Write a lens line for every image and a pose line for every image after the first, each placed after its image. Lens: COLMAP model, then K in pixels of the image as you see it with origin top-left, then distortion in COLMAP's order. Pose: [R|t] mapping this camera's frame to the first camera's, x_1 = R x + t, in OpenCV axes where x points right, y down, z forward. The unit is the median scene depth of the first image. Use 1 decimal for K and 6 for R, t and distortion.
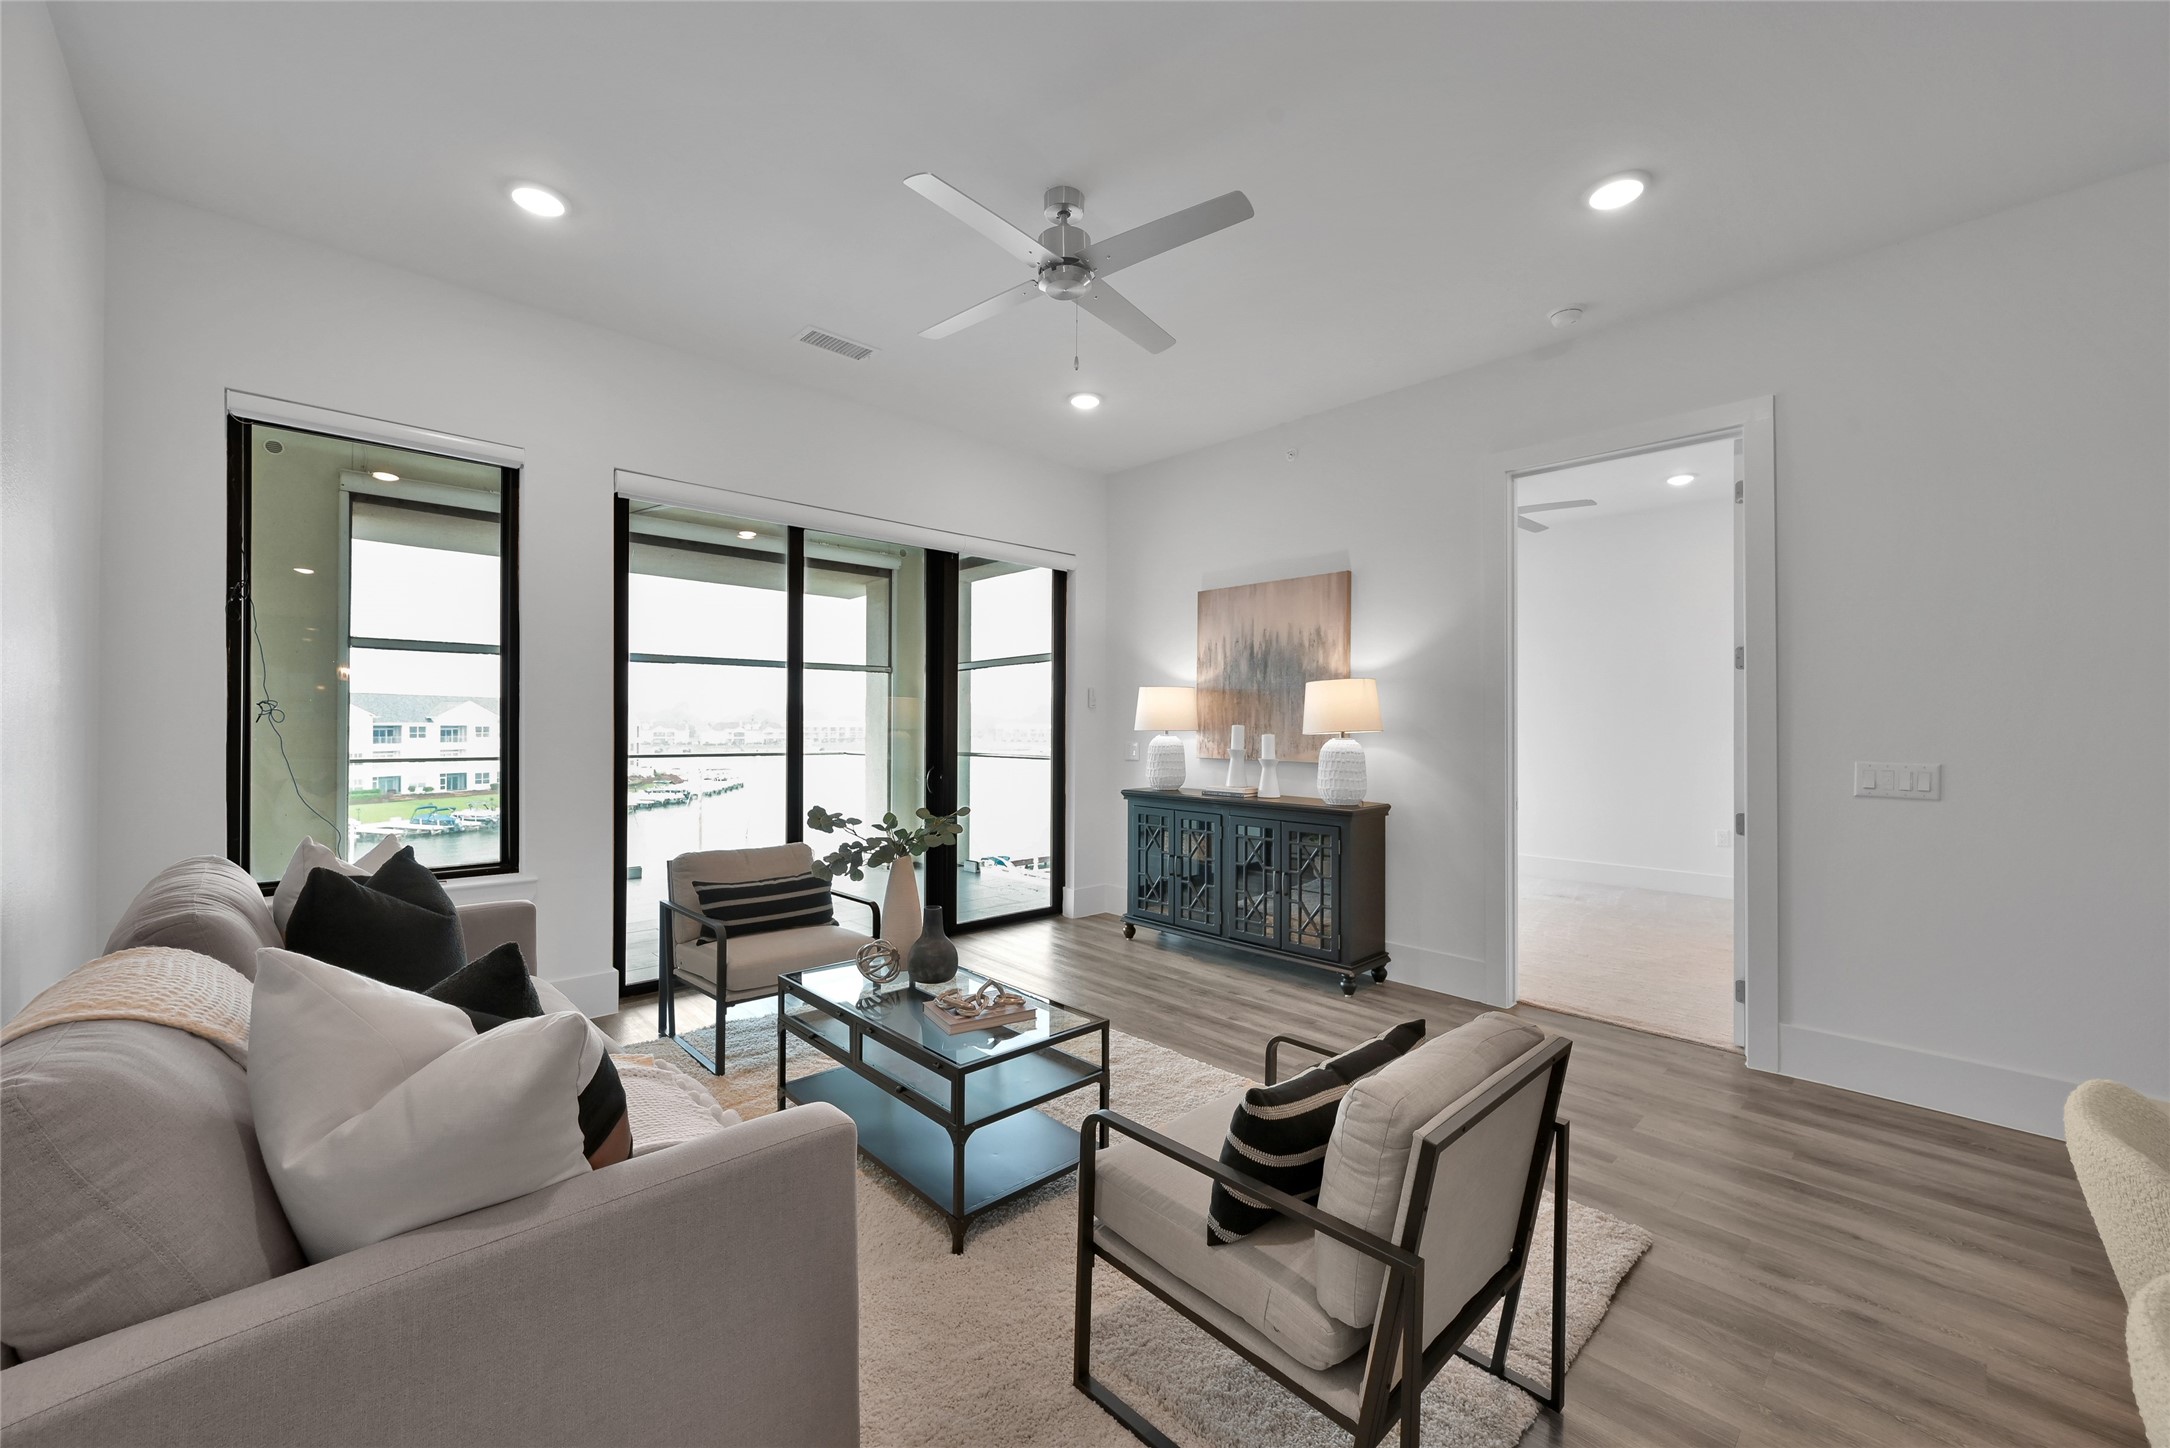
lens RADIAL K [[858.8, 0, 1091.2], [0, 858.8, 718.1], [0, 0, 1]] dist [-0.001417, -0.000094]
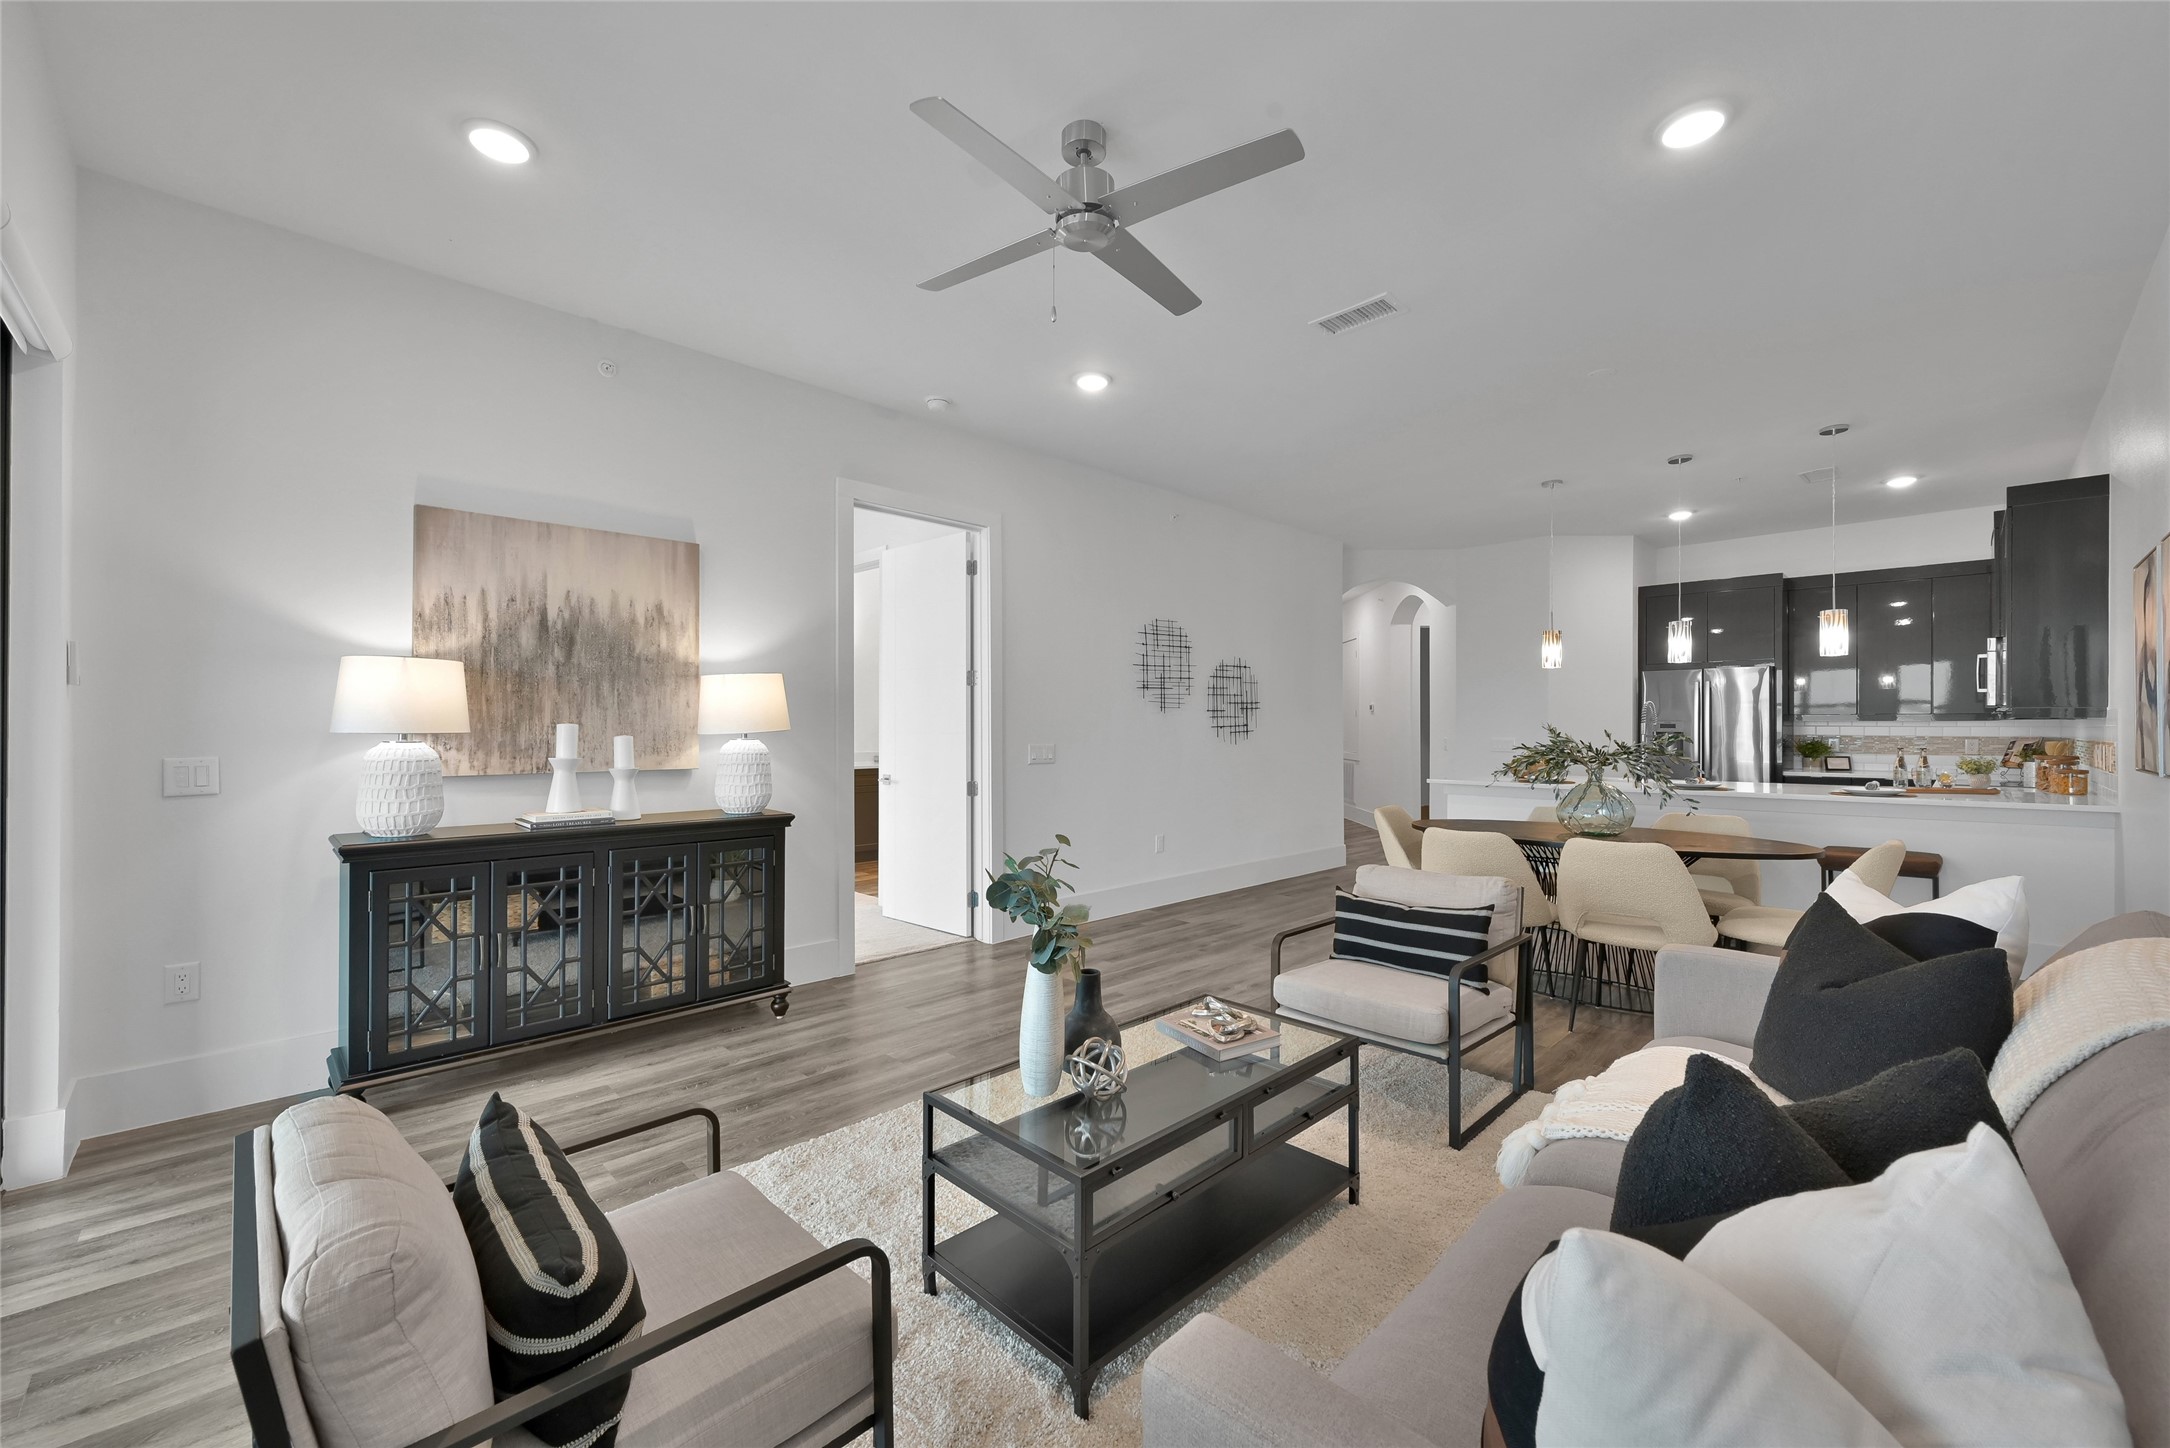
lens RADIAL K [[851.4, 0, 1089.7], [0, 851.4, 725.4], [0, 0, 1]] dist [-0.001853, -0.000236]
pose [[-0.014926, -0.005399, 0.999874, -0.554083], [-0.008965, 0.999946, 0.005266, 0.001892], [-0.999848, -0.008885, -0.014974, 0.610868]]
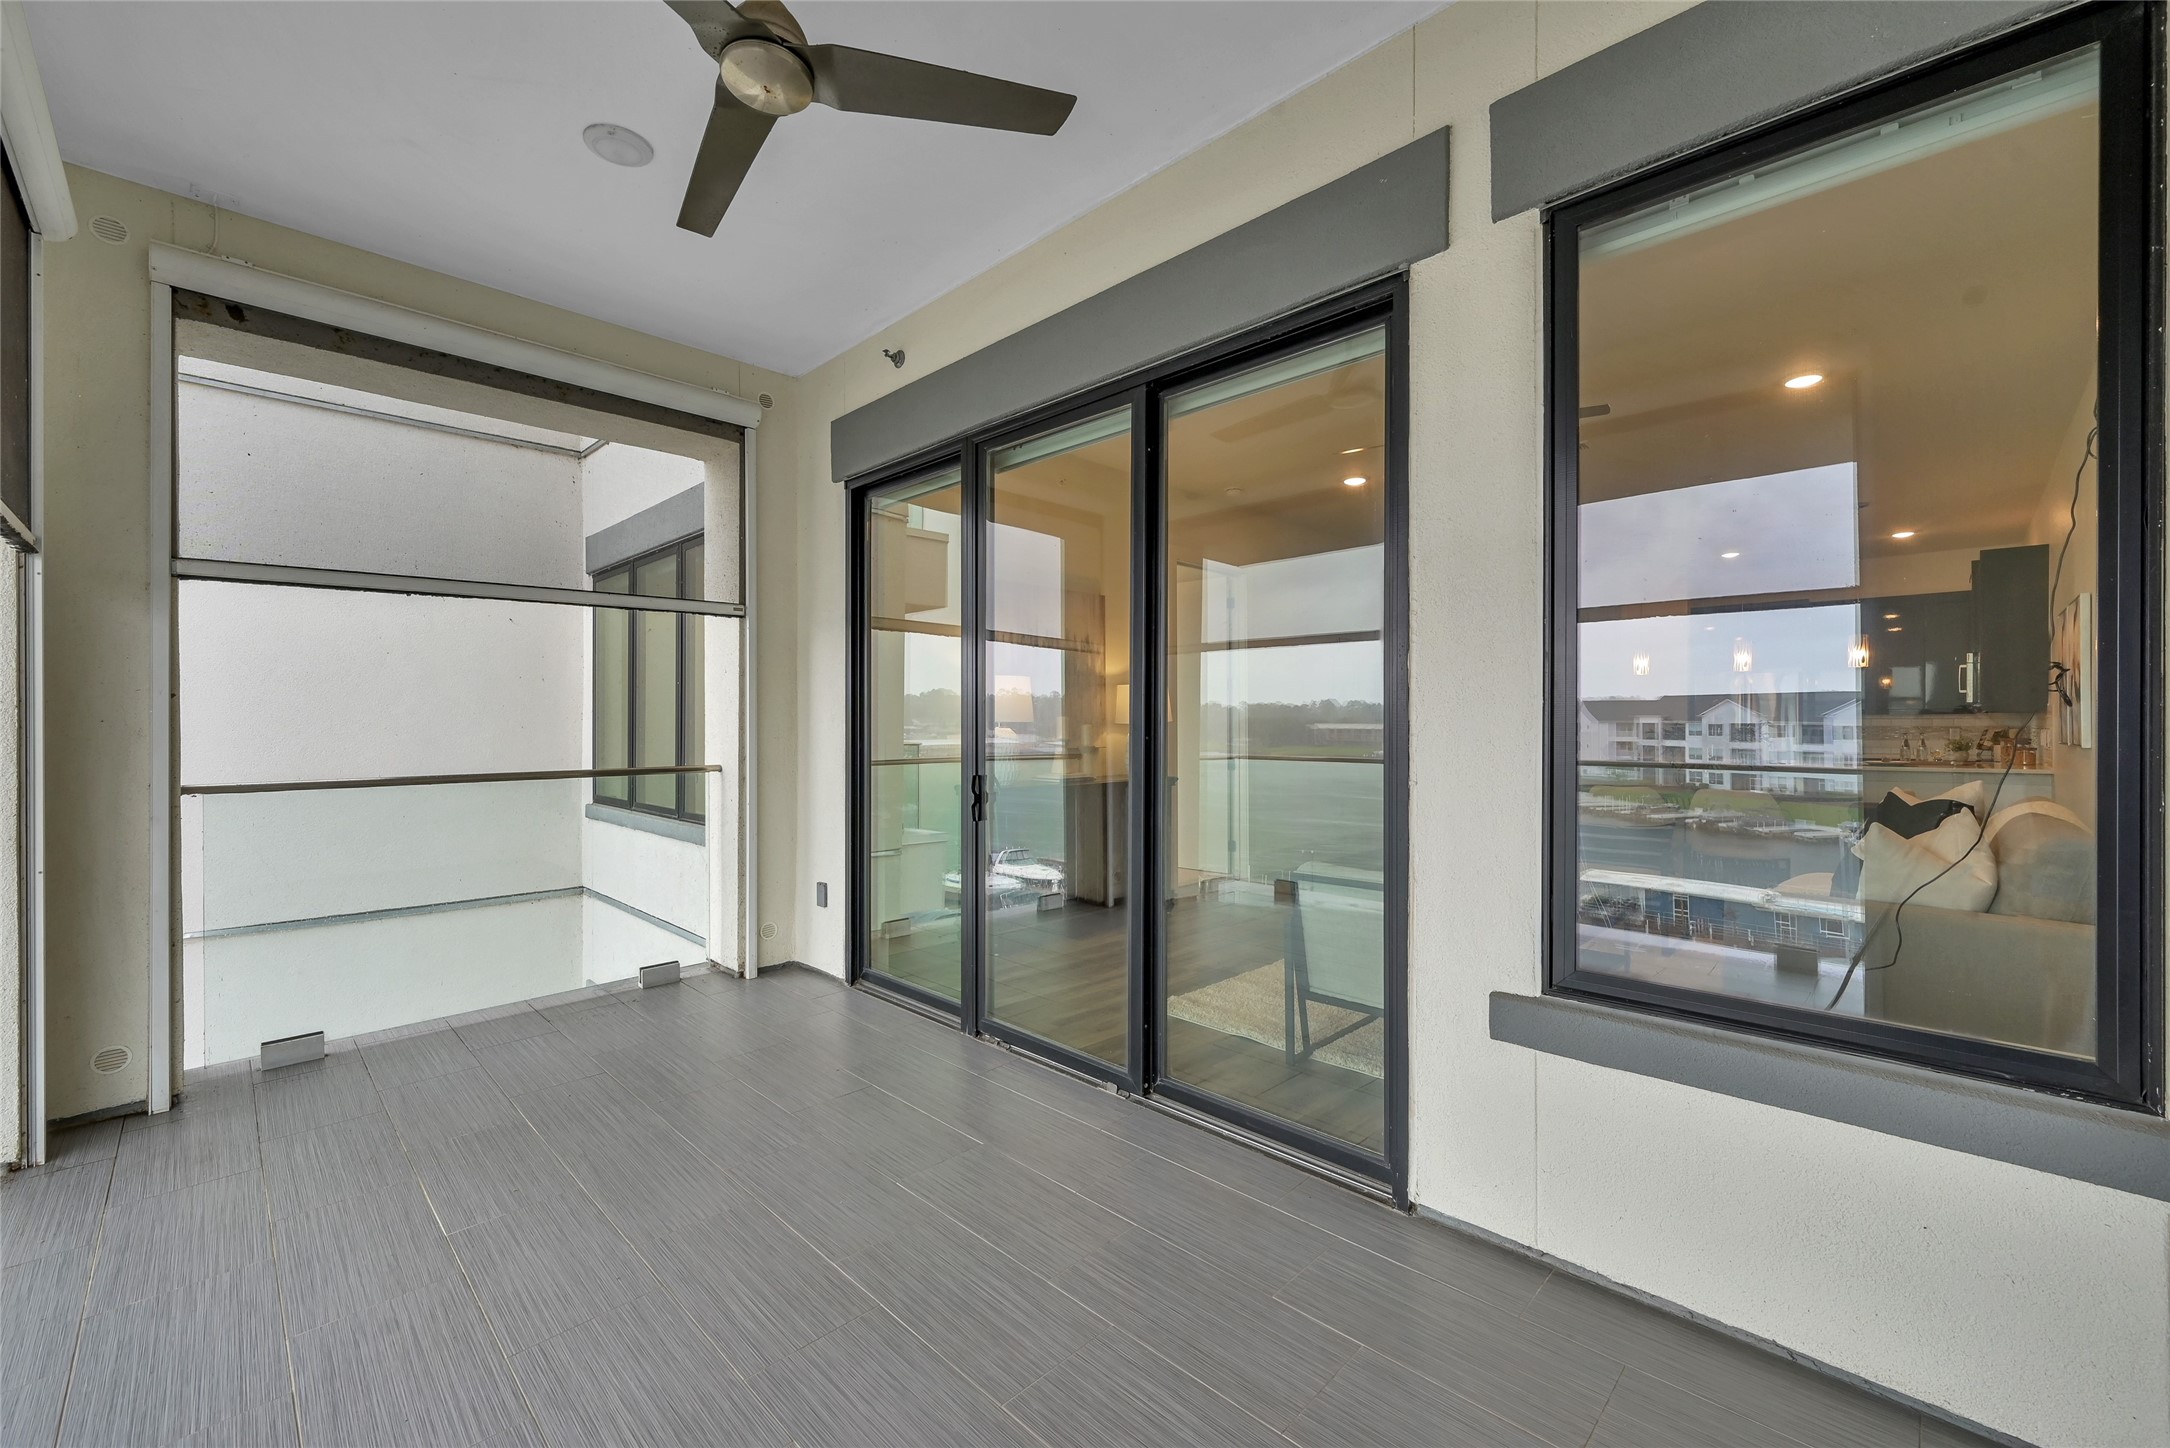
lens RADIAL K [[851.4, 0, 1089.7], [0, 851.4, 725.4], [0, 0, 1]] dist [-0.001853, -0.000236]
pose [[-0.027651, -0.006393, 0.999597, -0.971602], [-0.006003, 0.999963, 0.006230, 0.013049], [-0.999600, -0.005828, -0.027689, 1.069092]]
